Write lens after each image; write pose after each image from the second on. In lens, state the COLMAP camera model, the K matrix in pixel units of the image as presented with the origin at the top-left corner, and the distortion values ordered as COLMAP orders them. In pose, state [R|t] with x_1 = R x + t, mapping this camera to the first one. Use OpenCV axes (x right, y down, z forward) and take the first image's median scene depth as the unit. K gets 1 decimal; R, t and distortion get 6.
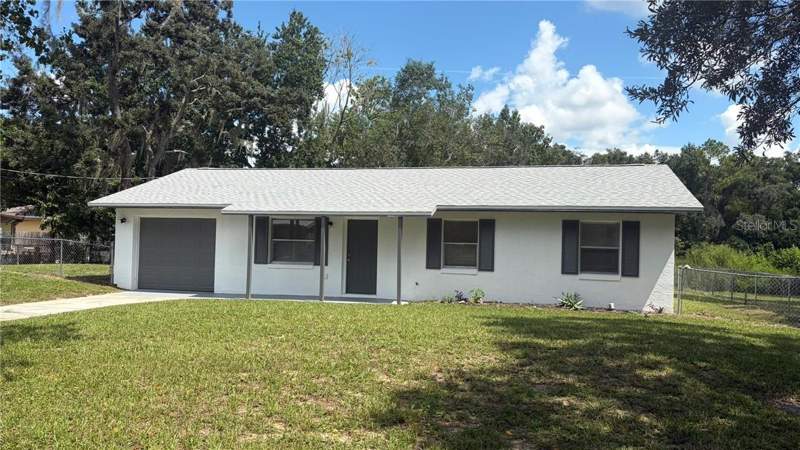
lens RADIAL K [[602.7, 0, 400.0], [0, 602.7, 225.0], [0, 0, 1]] dist [0.020034, -0.007605]
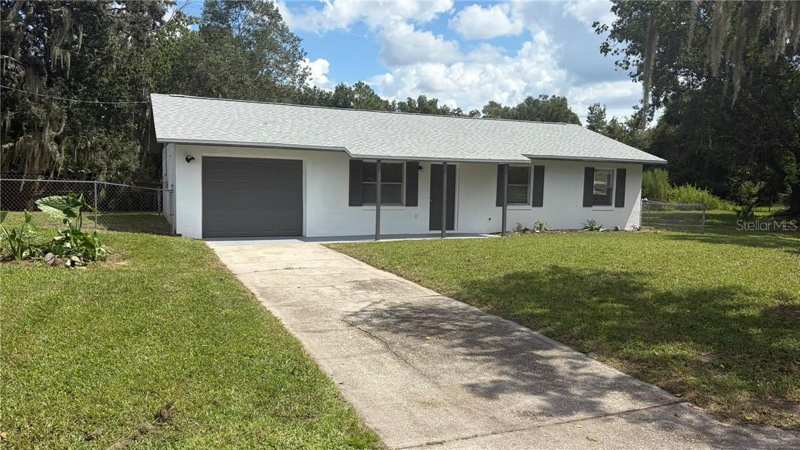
lens RADIAL K [[602.7, 0, 400.0], [0, 602.7, 225.0], [0, 0, 1]] dist [0.020034, -0.007605]
pose [[0.788344, -0.051725, 0.613057, -0.737322], [-0.023479, 0.993204, 0.113991, -0.019878], [-0.614787, -0.104258, 0.781772, 0.147872]]
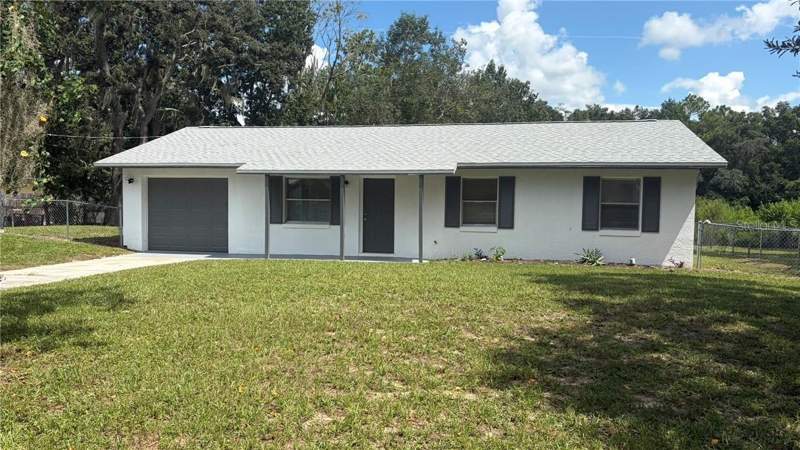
lens RADIAL K [[601.8, 0, 393.9], [0, 601.8, 226.4], [0, 0, 1]] dist [0.011457, 0.002298]
pose [[0.999493, -0.011024, 0.029878, -0.061240], [0.008842, 0.997351, 0.072206, -0.000737], [-0.030595, -0.071905, 0.996942, 0.008361]]
